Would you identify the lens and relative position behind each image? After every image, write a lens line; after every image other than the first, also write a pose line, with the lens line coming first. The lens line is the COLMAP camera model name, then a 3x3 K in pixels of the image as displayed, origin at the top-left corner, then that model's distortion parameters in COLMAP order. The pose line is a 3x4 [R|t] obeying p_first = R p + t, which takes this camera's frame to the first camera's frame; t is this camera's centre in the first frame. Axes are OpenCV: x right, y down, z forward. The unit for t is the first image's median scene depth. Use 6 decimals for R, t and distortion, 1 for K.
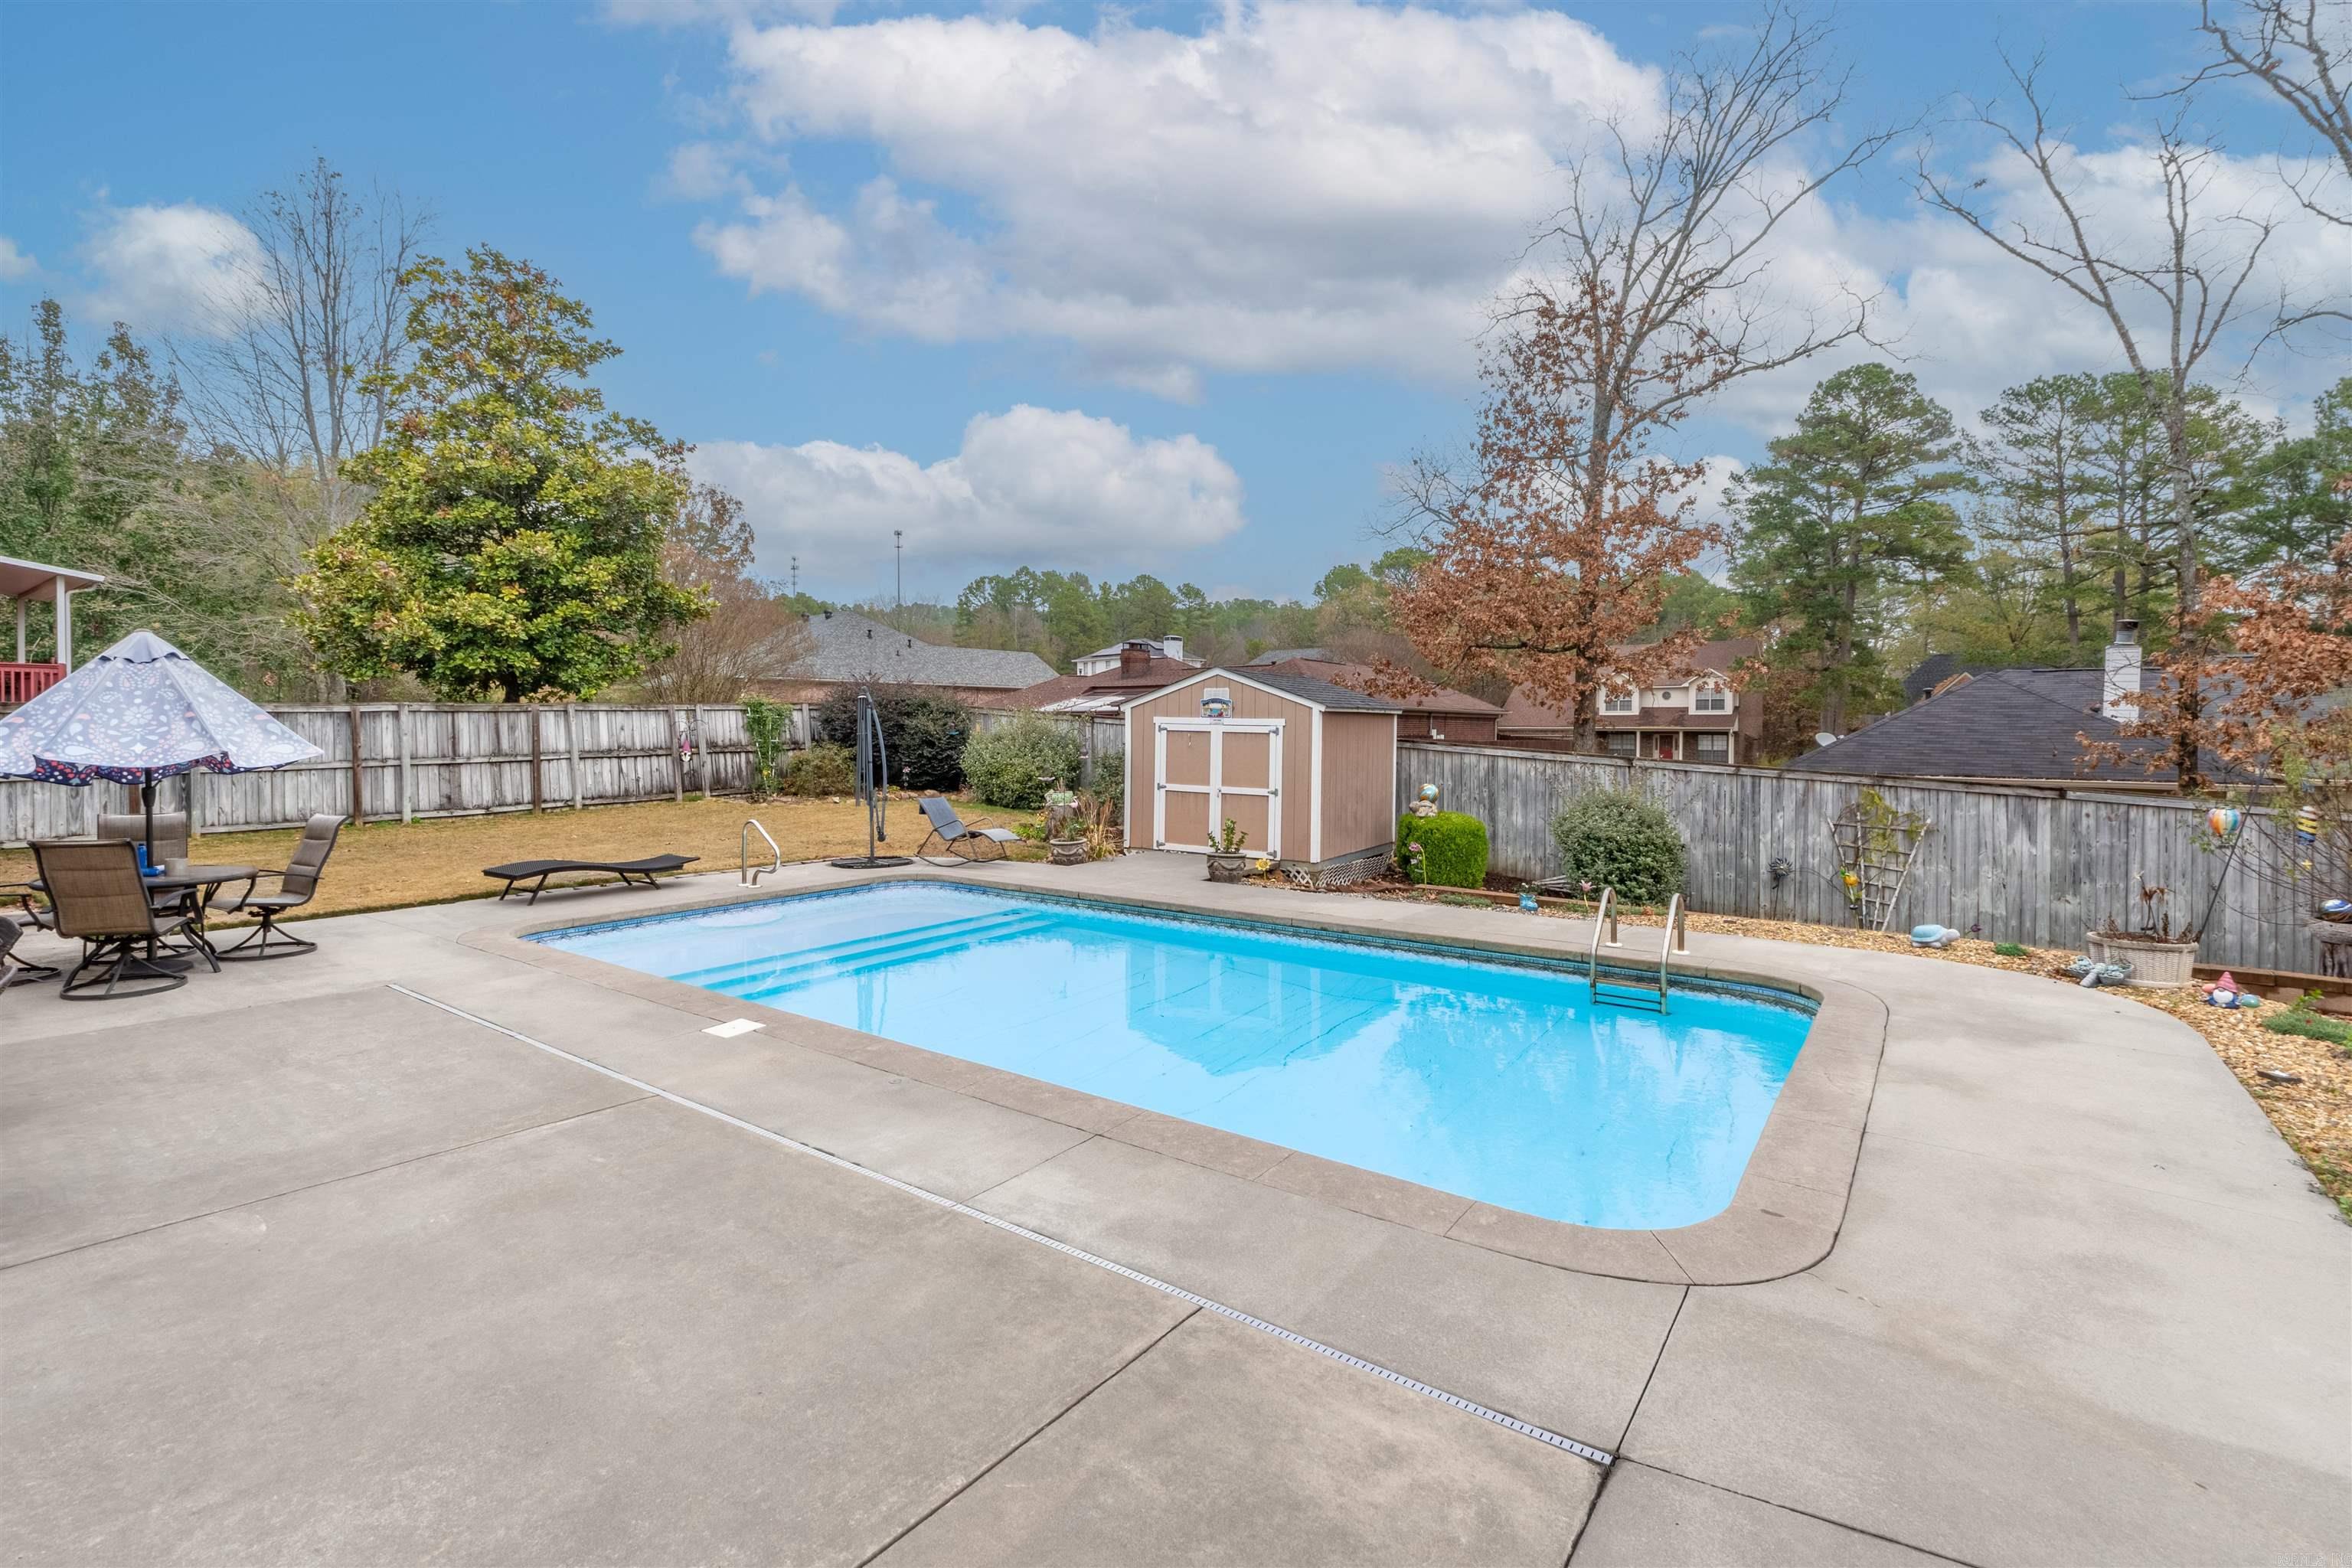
lens RADIAL K [[1050.9, 0, 1168.4], [0, 1050.9, 742.1], [0, 0, 1]] dist [-0.001977, -0.000029]
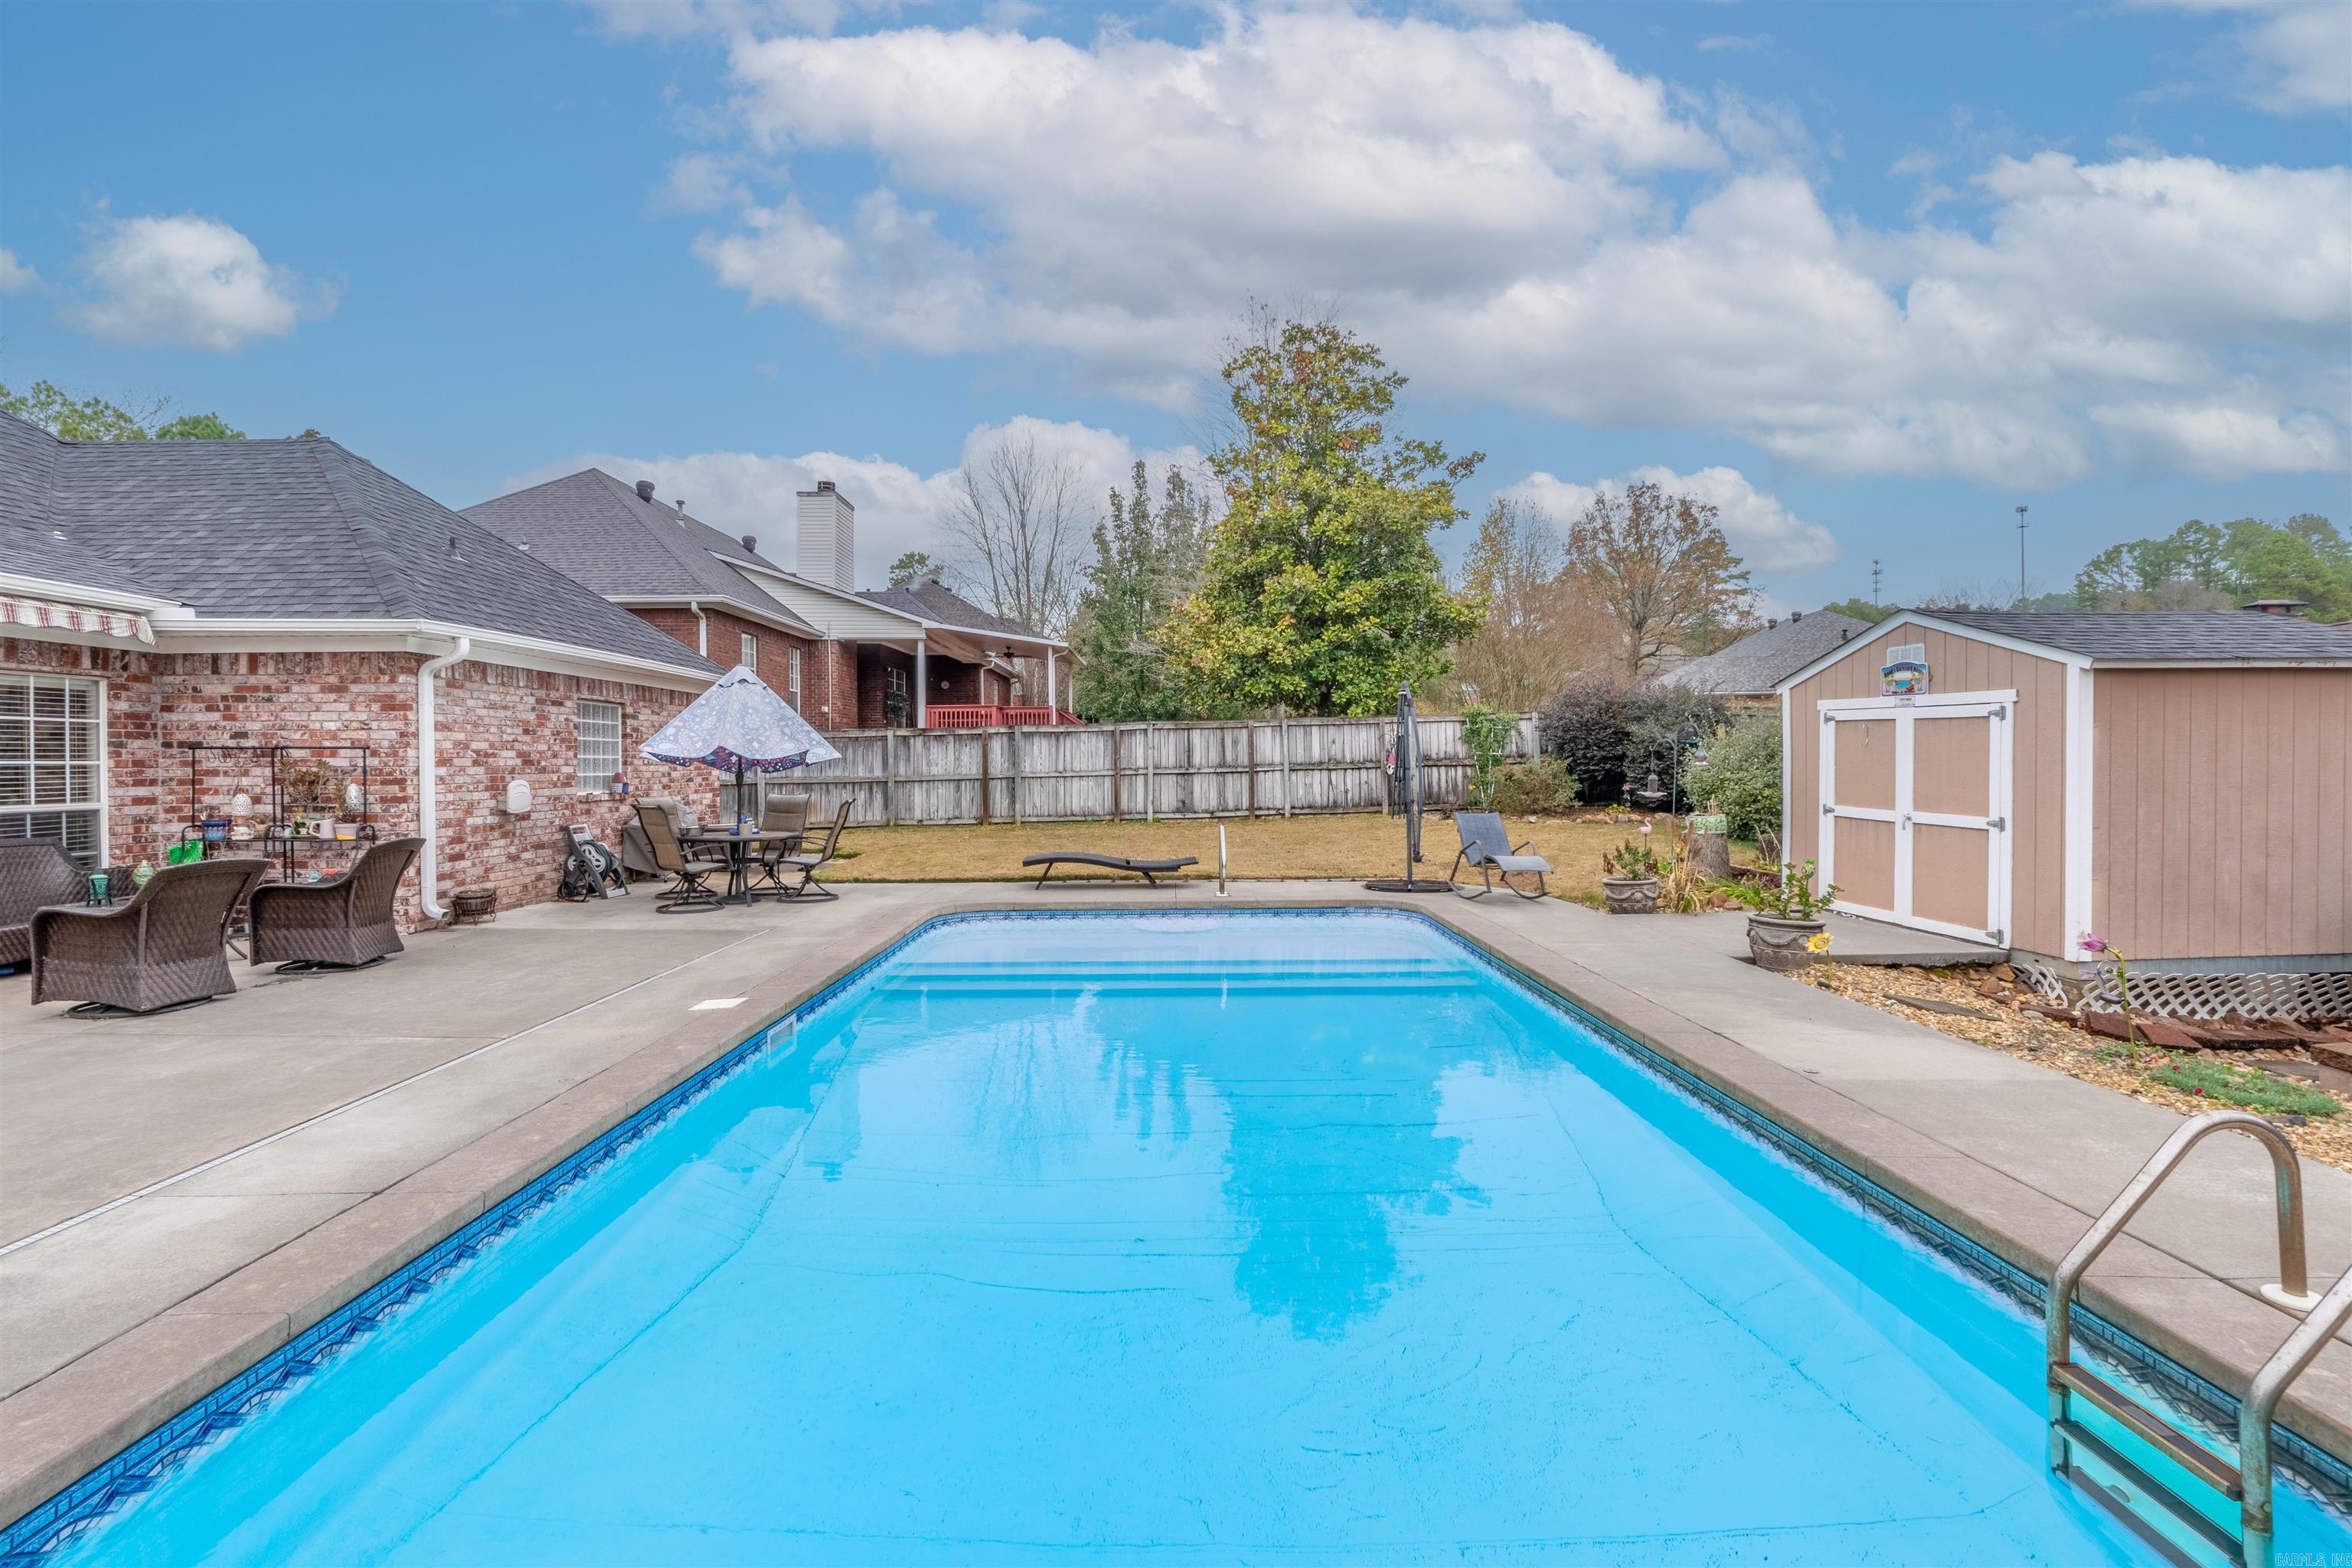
lens RADIAL K [[1050.9, 0, 1162.9], [0, 1050.9, 778.3], [0, 0, 1]] dist [-0.001977, -0.000029]
pose [[0.590615, 0.006357, -0.806929, 0.248351], [-0.000699, 0.999973, 0.007366, 0.017466], [0.806953, -0.003786, 0.590603, 0.280557]]
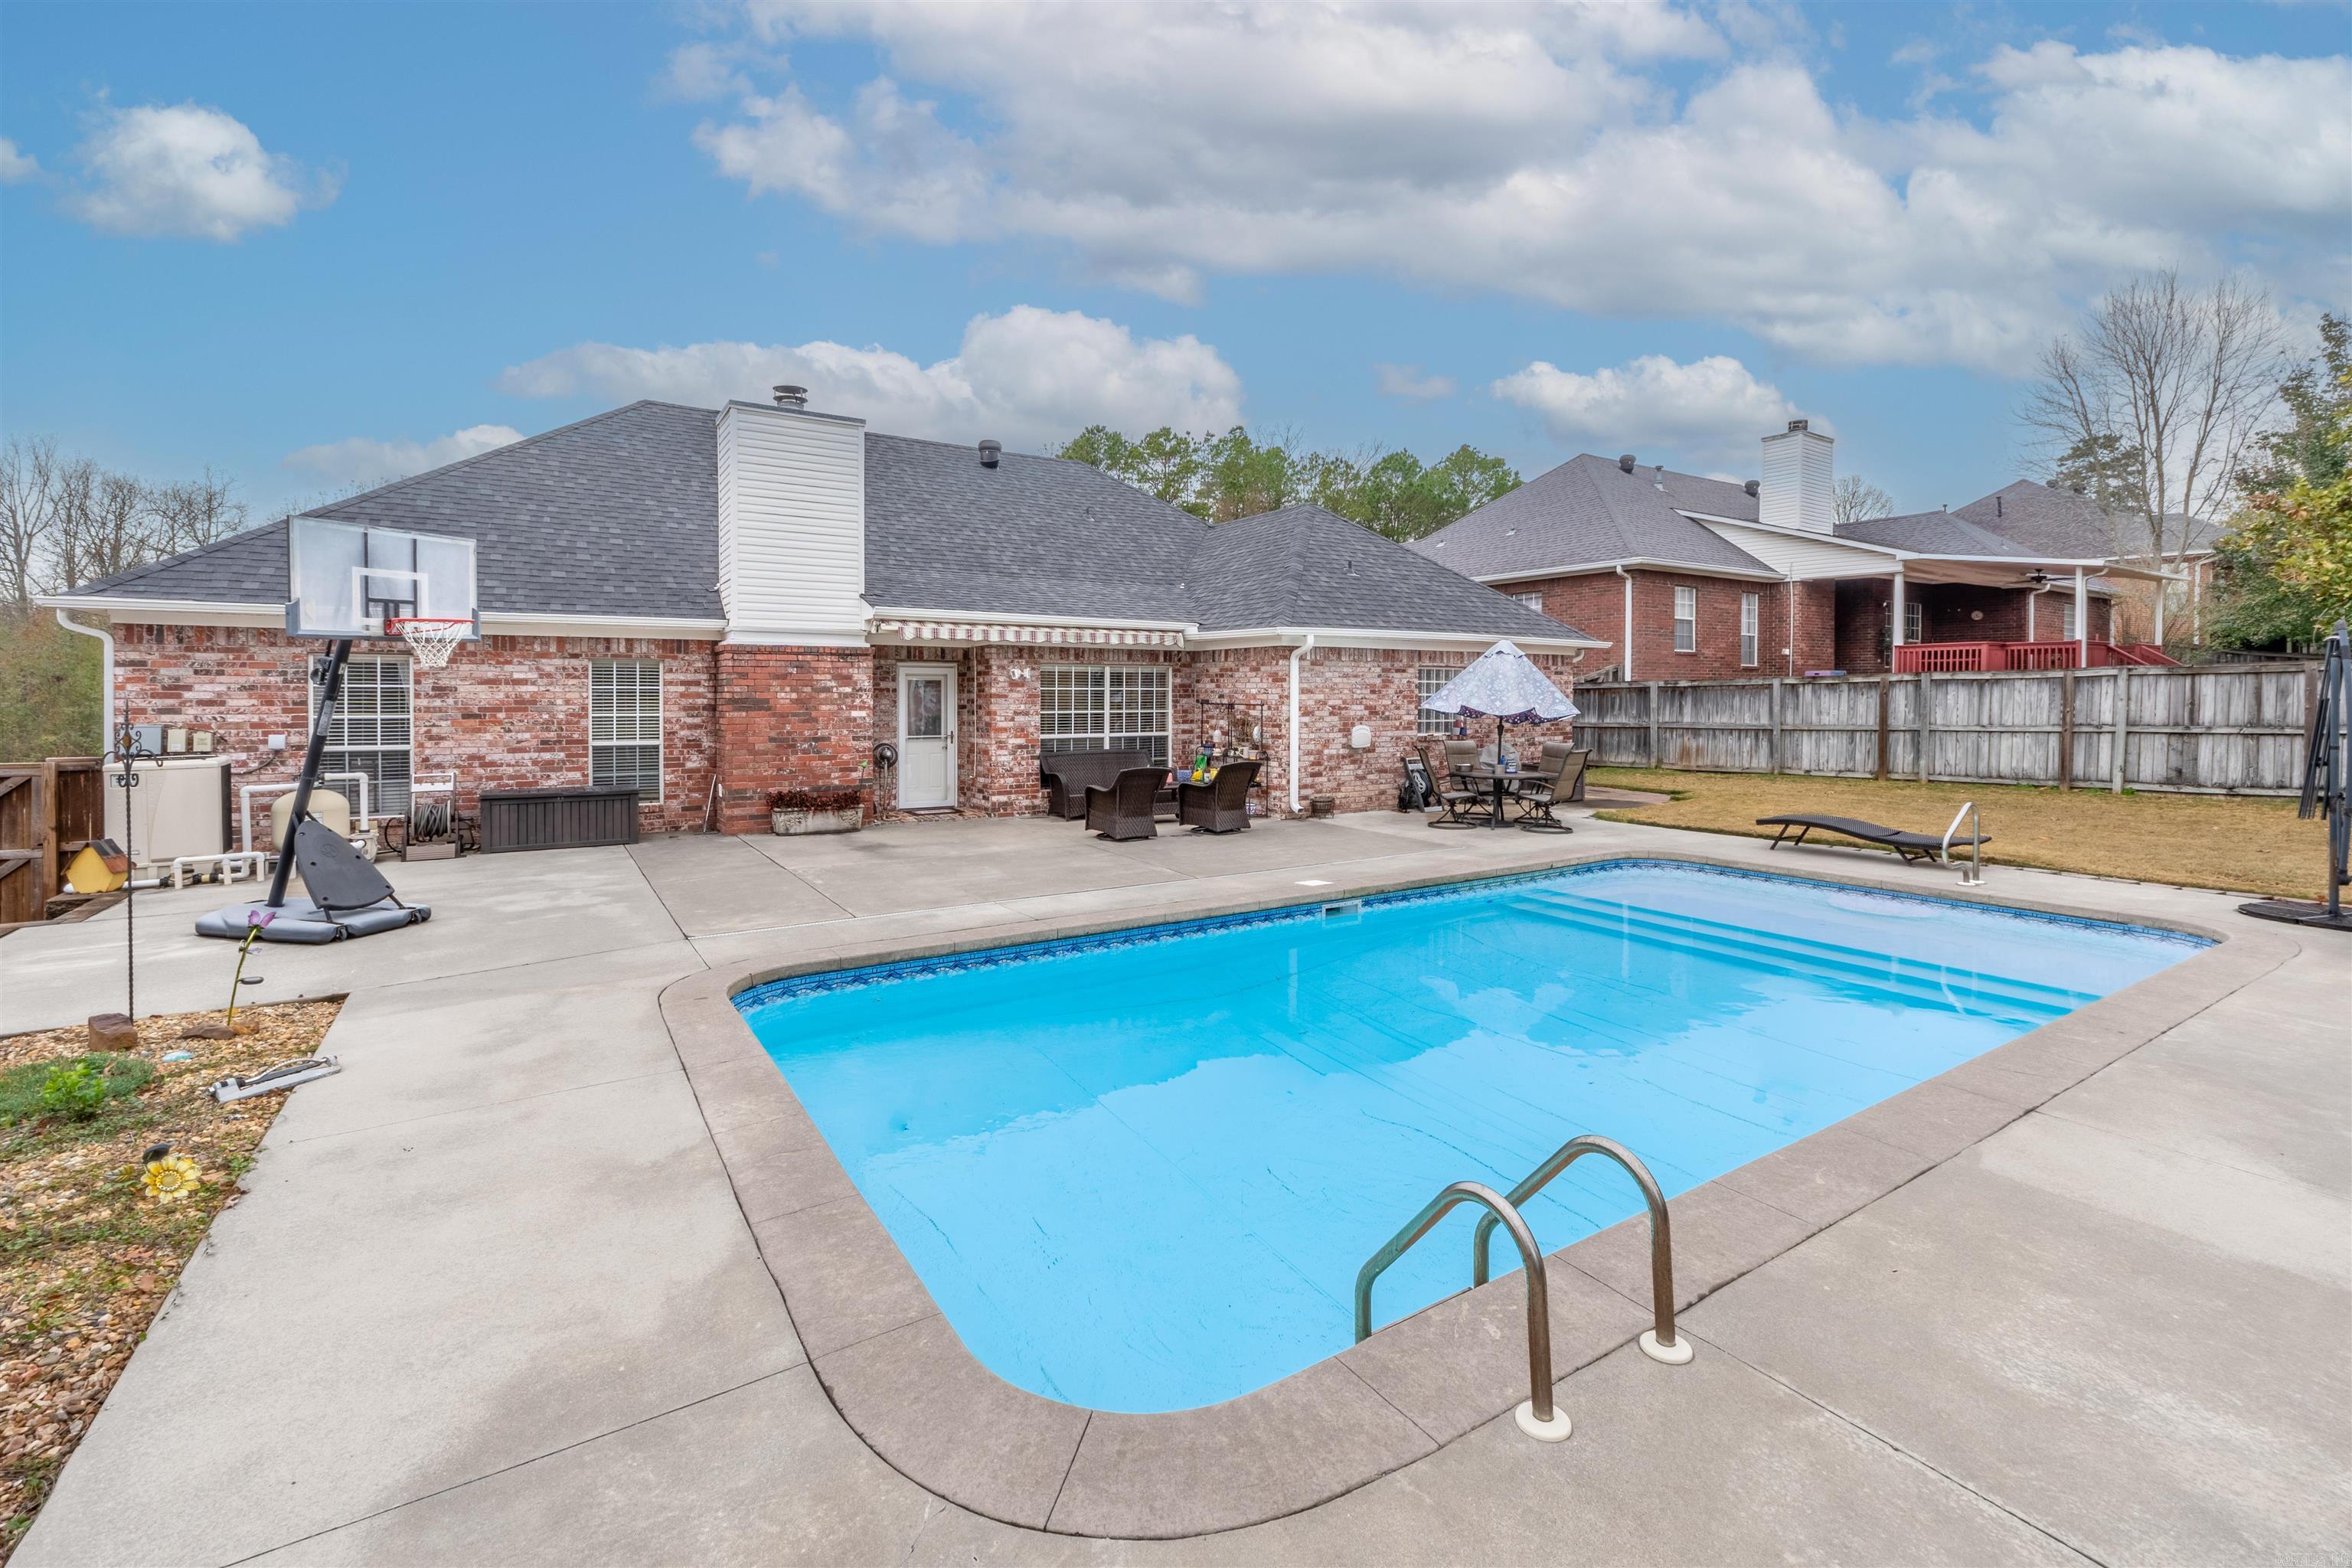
lens RADIAL K [[1026.7, 0, 1207.2], [0, 1026.7, 703.3], [0, 0, 1]] dist [-0.003960, -0.001094]
pose [[-0.341256, 0.006621, -0.939947, 0.403391], [-0.013061, 0.999845, 0.011785, -0.003973], [0.939880, 0.016299, -0.341116, 0.511993]]
